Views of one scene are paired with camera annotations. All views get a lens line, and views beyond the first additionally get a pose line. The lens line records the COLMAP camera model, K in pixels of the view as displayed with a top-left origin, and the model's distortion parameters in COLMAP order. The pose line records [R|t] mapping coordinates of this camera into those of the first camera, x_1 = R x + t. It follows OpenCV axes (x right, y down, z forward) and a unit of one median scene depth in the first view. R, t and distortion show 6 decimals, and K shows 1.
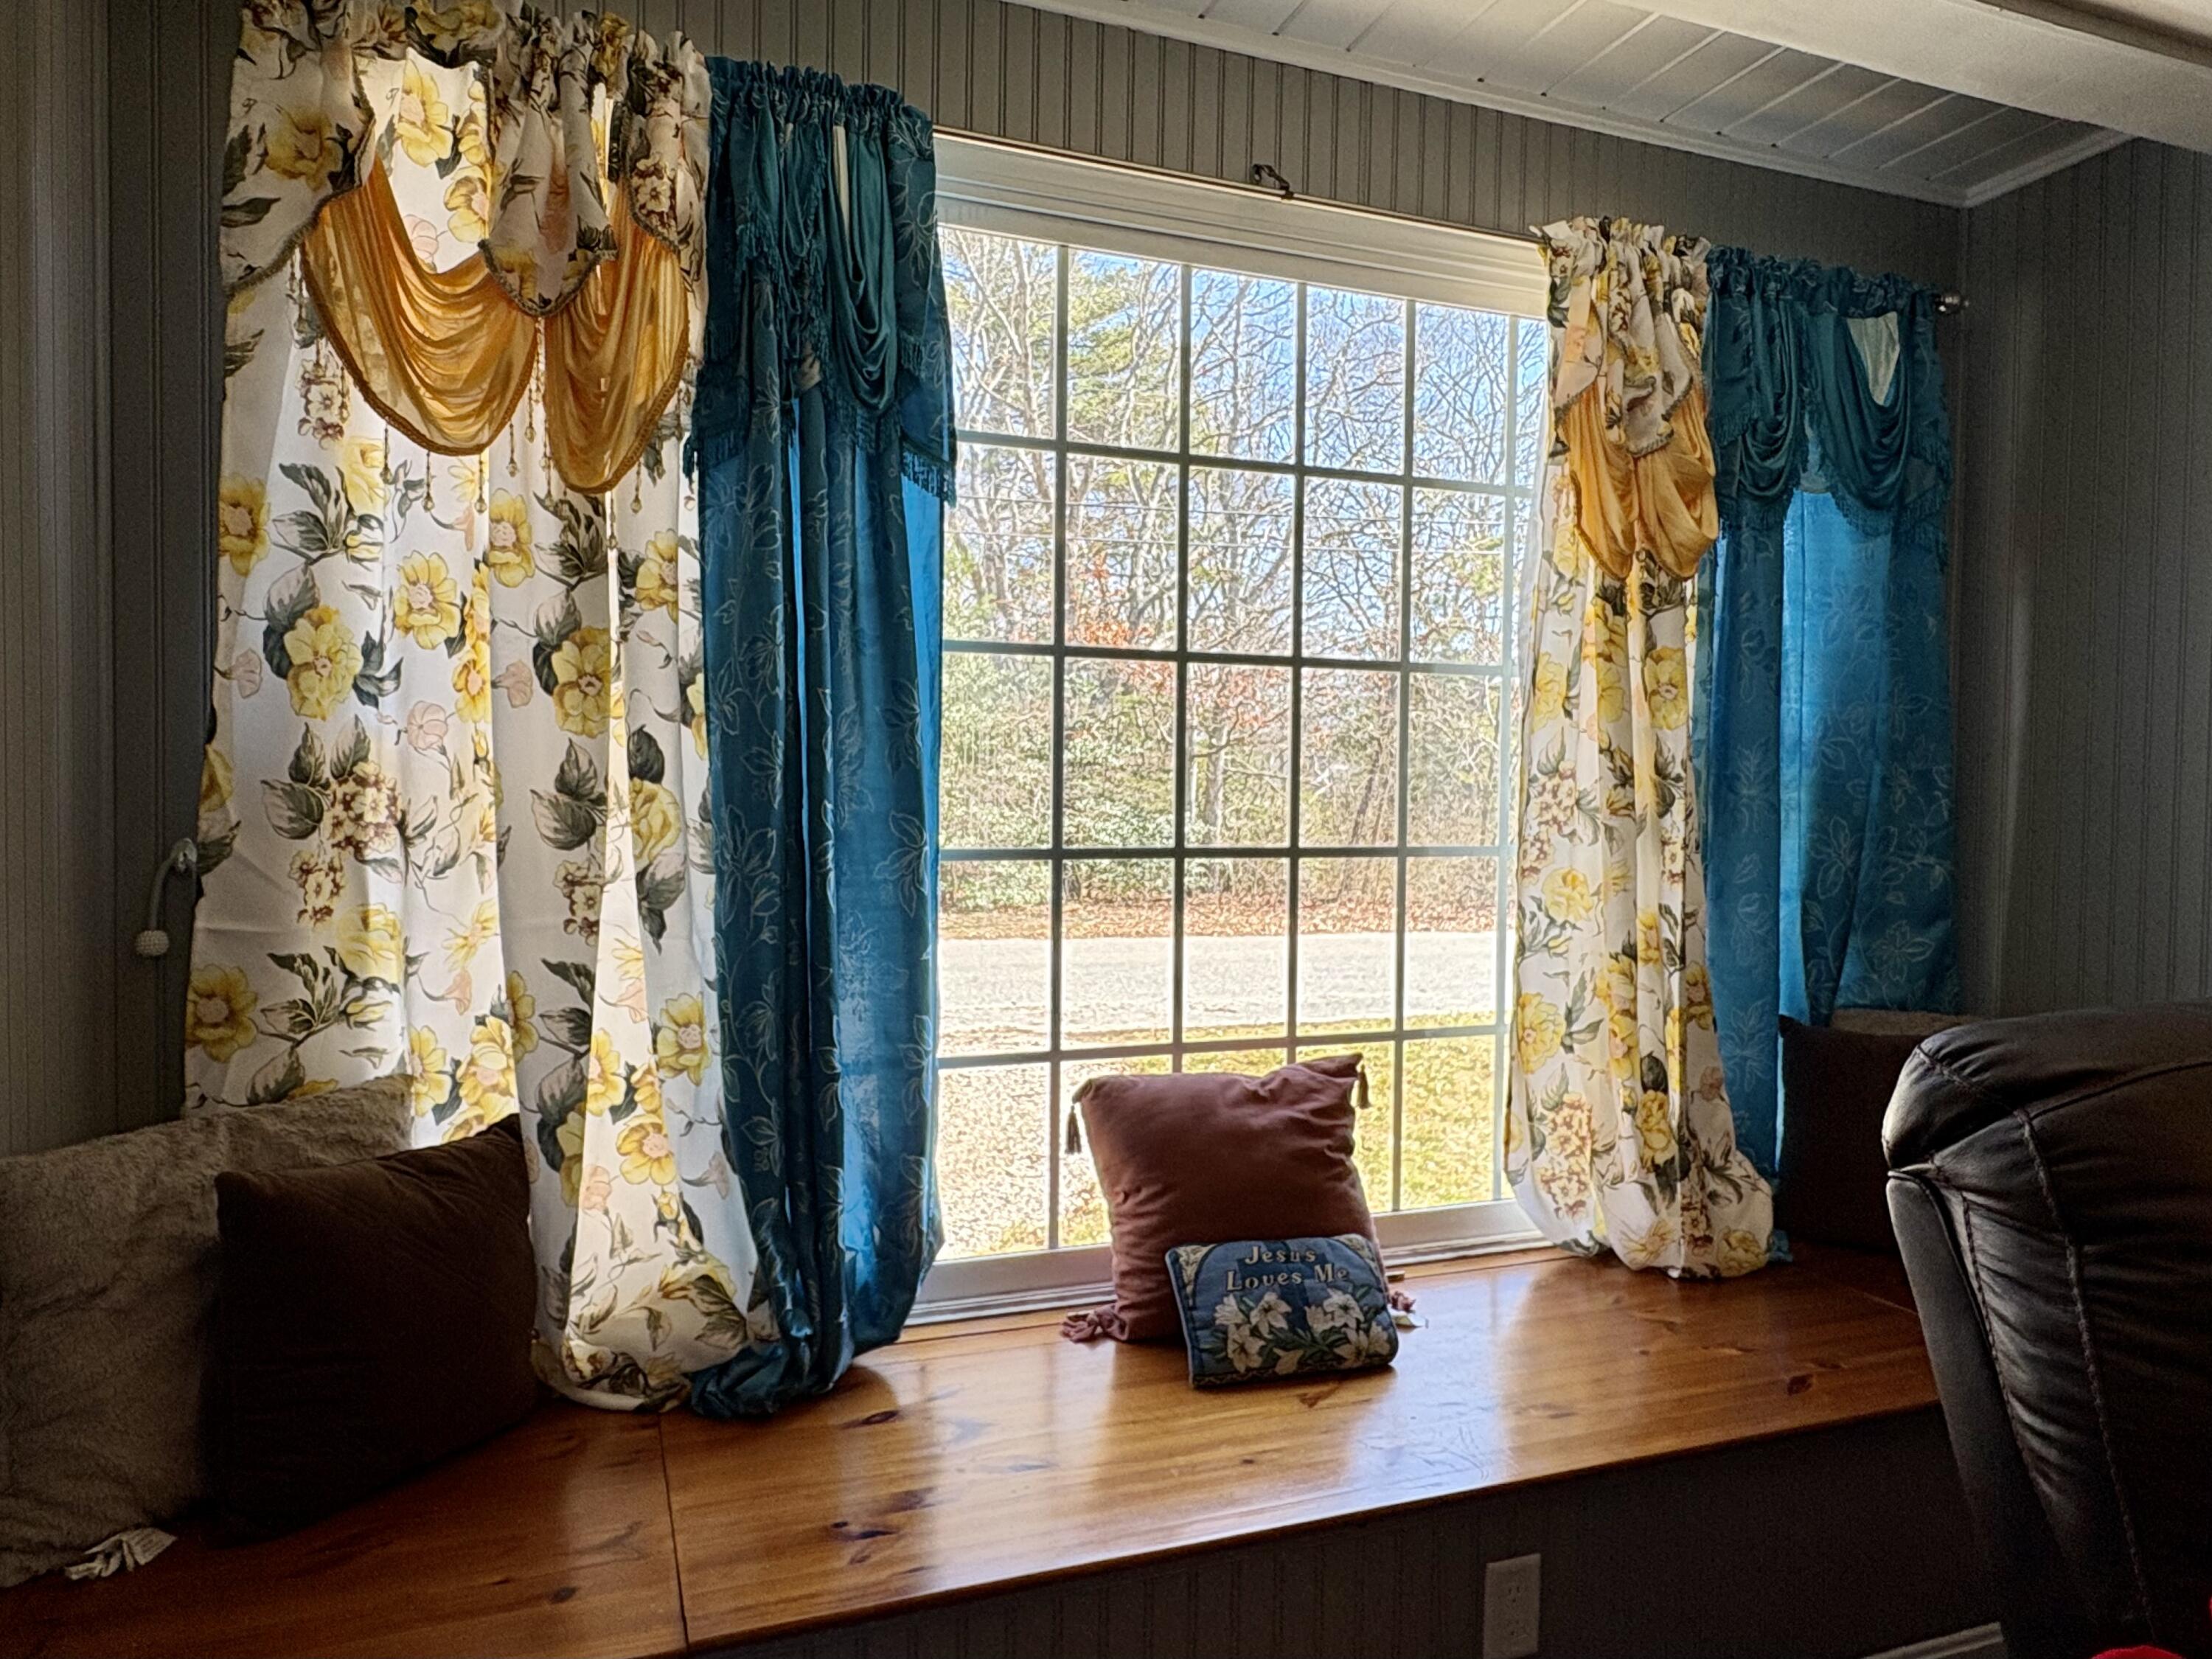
lens RADIAL K [[1379.6, 0, 1106.0], [0, 1379.6, 829.5], [0, 0, 1]] dist [-0.000948, 0.000438]
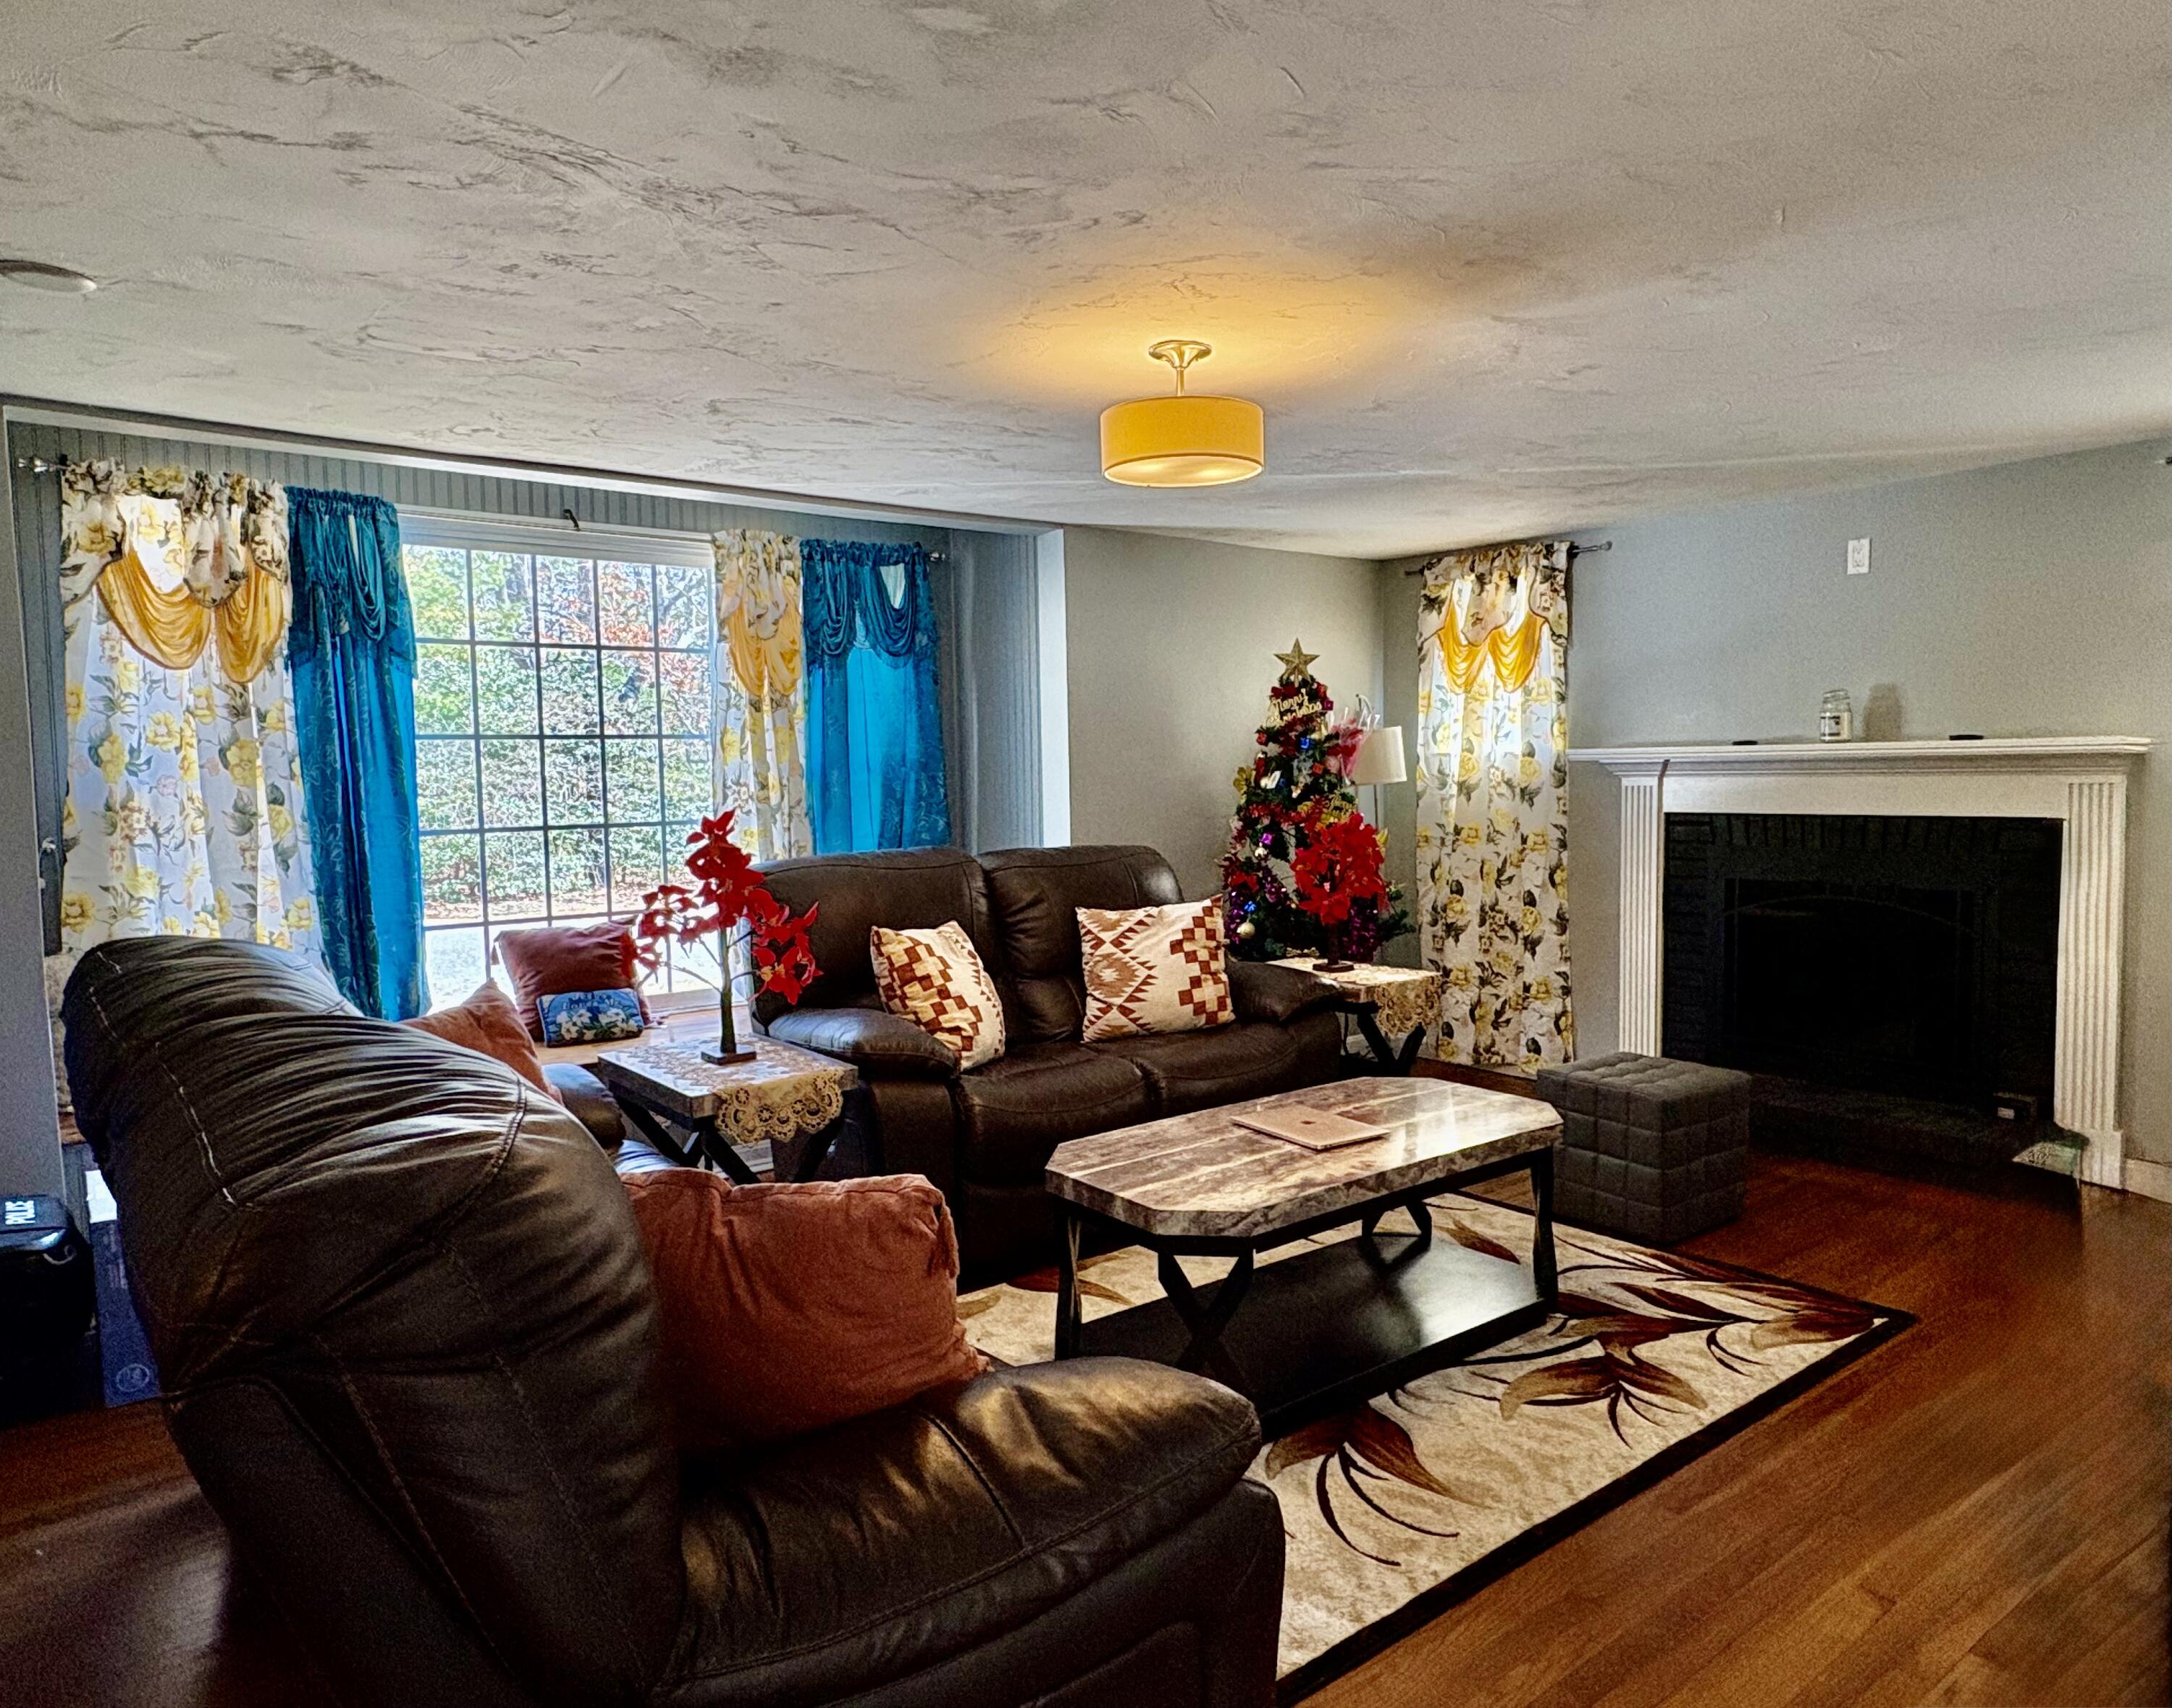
lens RADIAL K [[1418.2, 0, 1141.1], [0, 1418.2, 857.4], [0, 0, 1]] dist [0.001034, 0.002684]
pose [[0.949546, -0.047699, 0.309979, 0.307831], [0.037141, 0.998514, 0.039879, 0.011333], [-0.311420, -0.026354, 0.949907, -1.736480]]
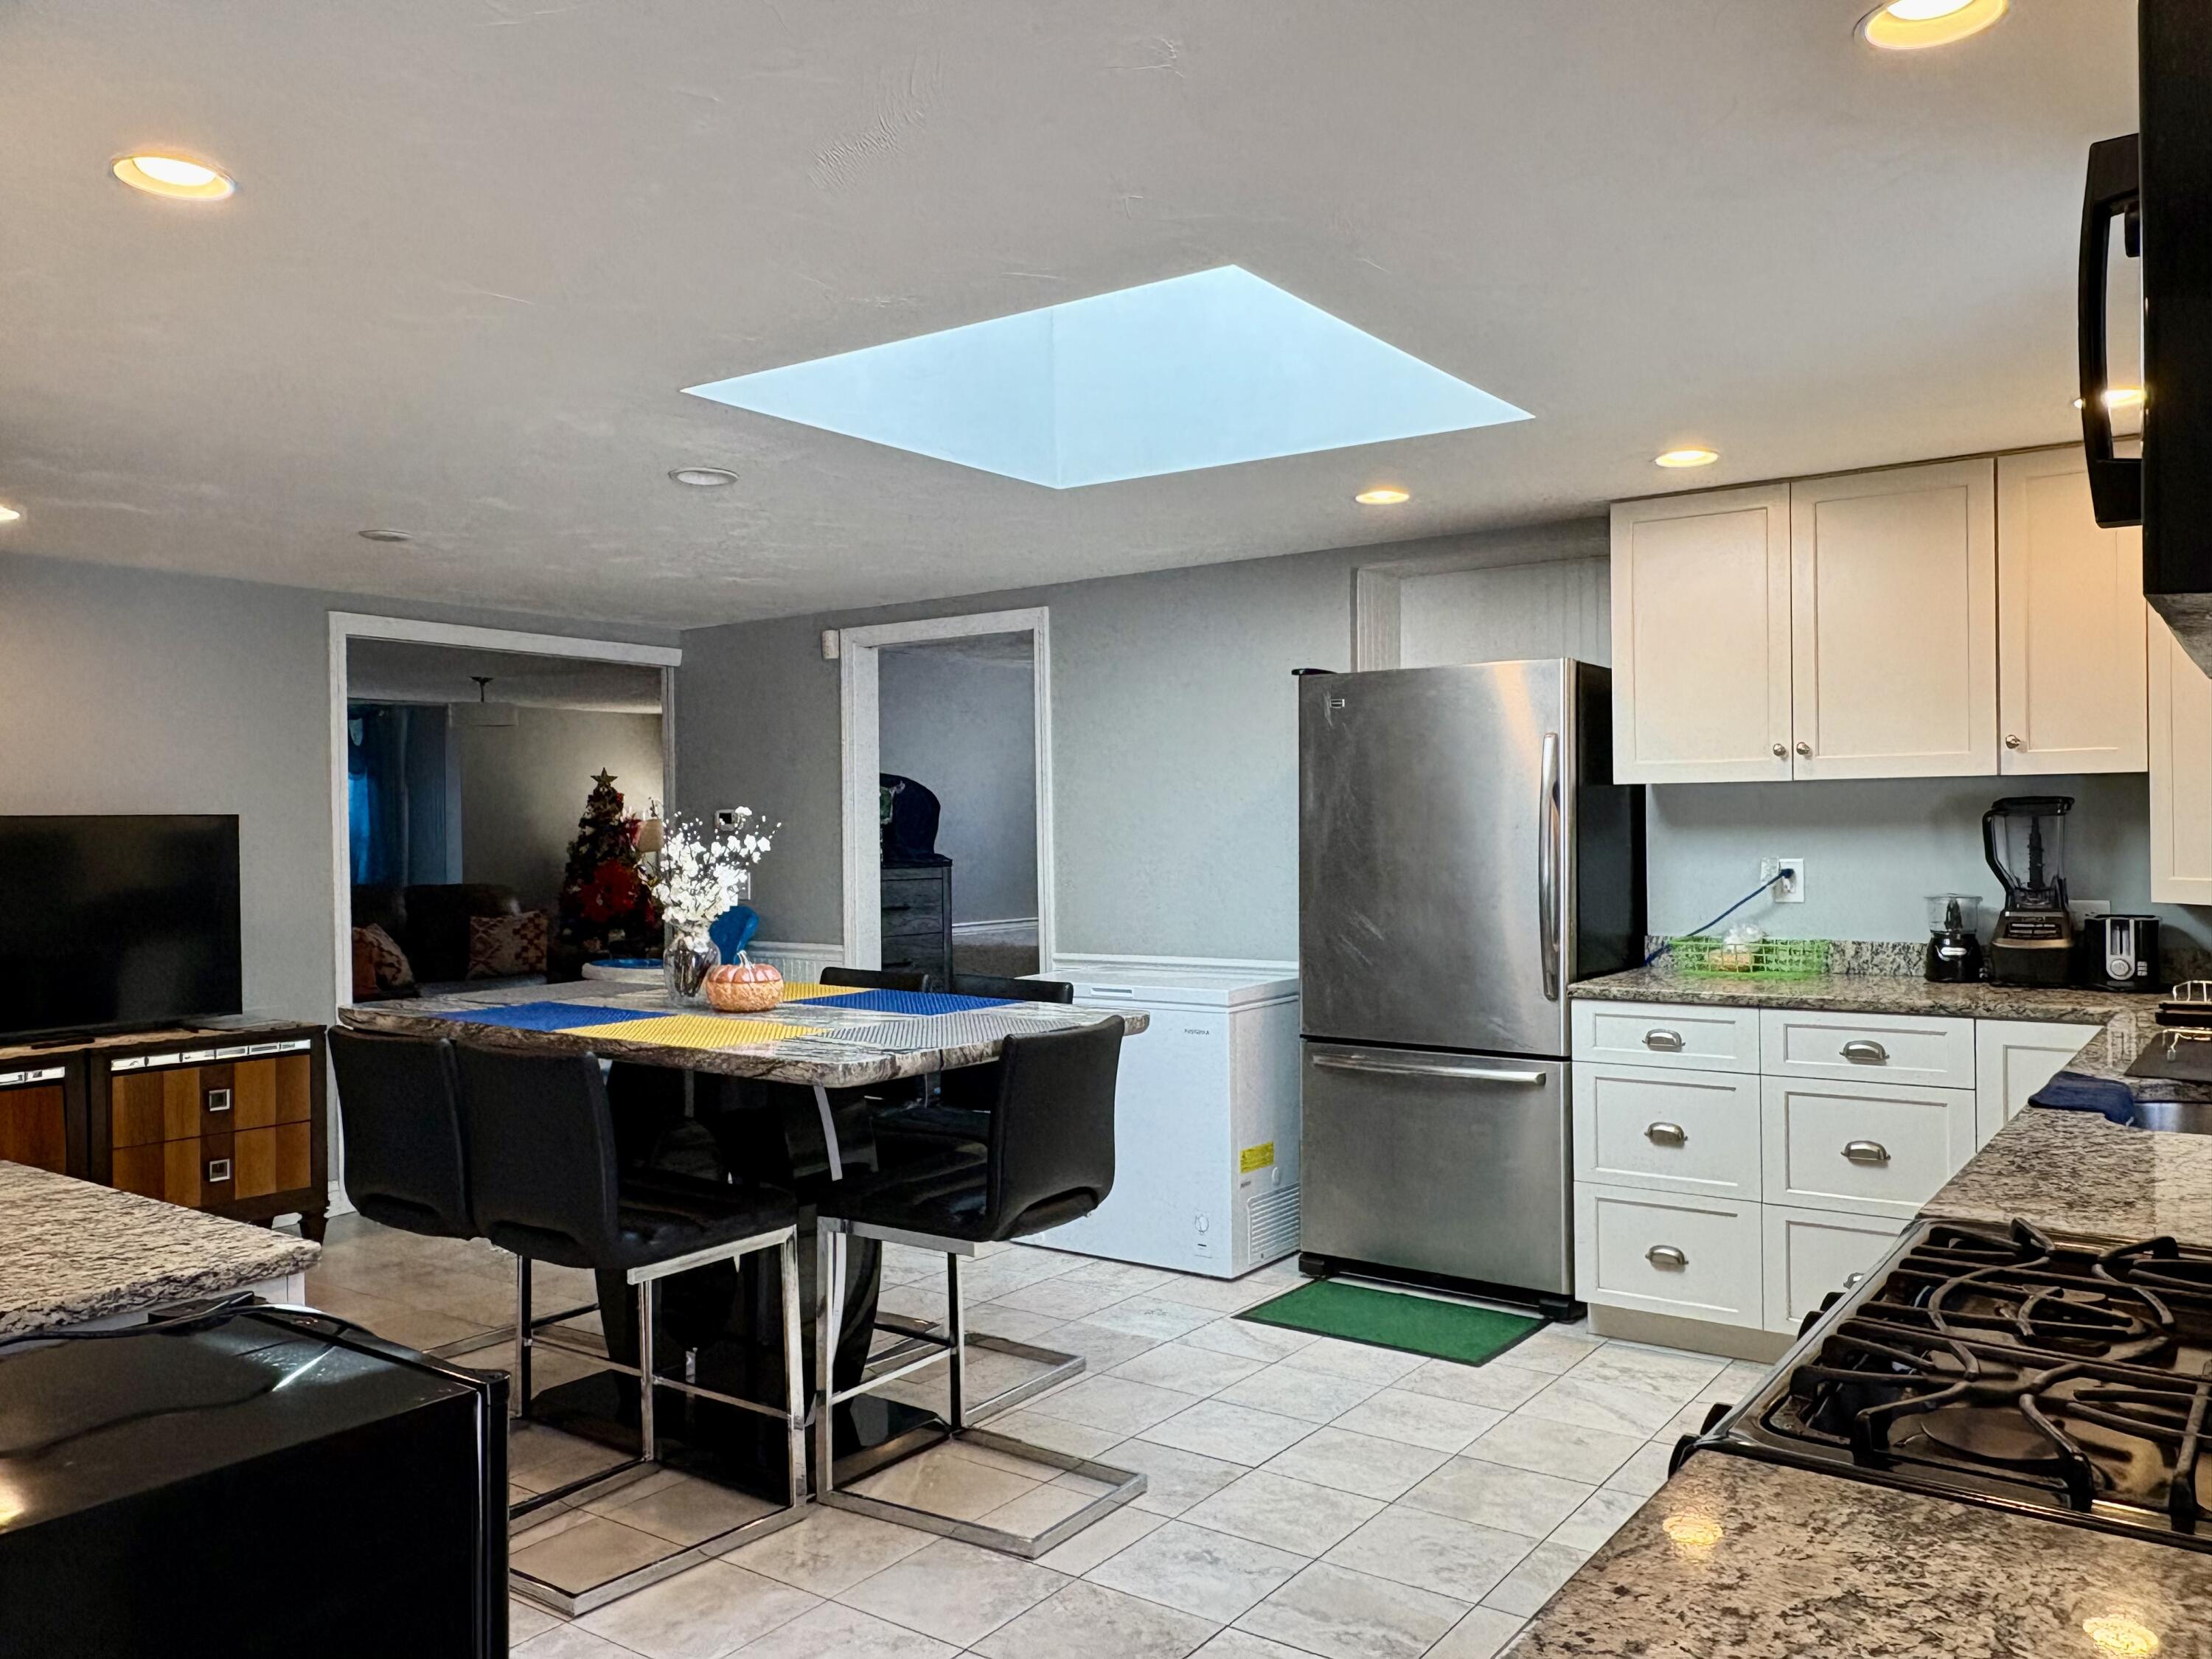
lens RADIAL K [[1706.6, 0, 1106.0], [0, 1706.6, 829.5], [0, 0, 1]] dist [0.004857, 0.000633]
pose [[0.822471, -0.015721, 0.568590, -0.573669], [0.034299, 0.999170, -0.021987, 0.122560], [-0.567772, 0.037586, 0.822327, -5.563560]]
